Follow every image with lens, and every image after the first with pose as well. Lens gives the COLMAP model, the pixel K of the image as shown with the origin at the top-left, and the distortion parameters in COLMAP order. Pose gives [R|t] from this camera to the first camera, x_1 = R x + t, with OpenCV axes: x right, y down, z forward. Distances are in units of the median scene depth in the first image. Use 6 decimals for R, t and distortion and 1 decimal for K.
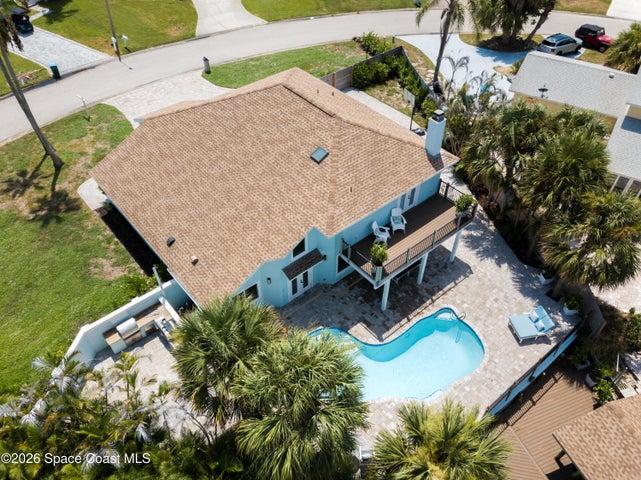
lens RADIAL K [[492.1, 0, 320.2], [0, 492.1, 238.7], [0, 0, 1]] dist [0.022688, -0.004718]
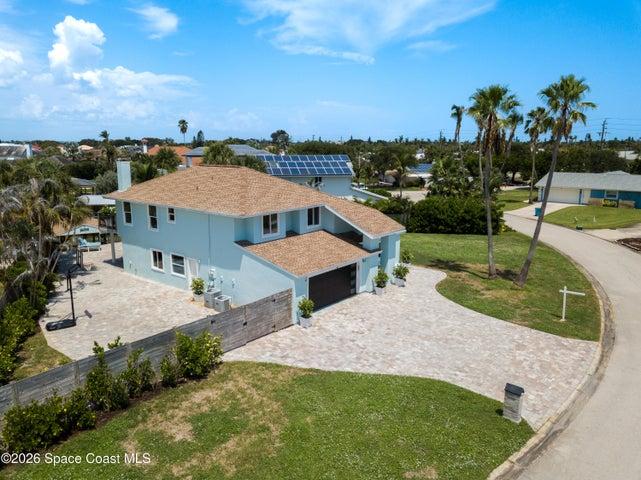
lens RADIAL K [[492.1, 0, 319.2], [0, 492.1, 235.2], [0, 0, 1]] dist [0.022688, -0.004718]
pose [[-0.981192, 0.023340, -0.191616, -0.010952], [-0.141507, 0.588185, 0.796250, -1.067482], [0.131290, 0.808389, -0.573820, 1.656452]]
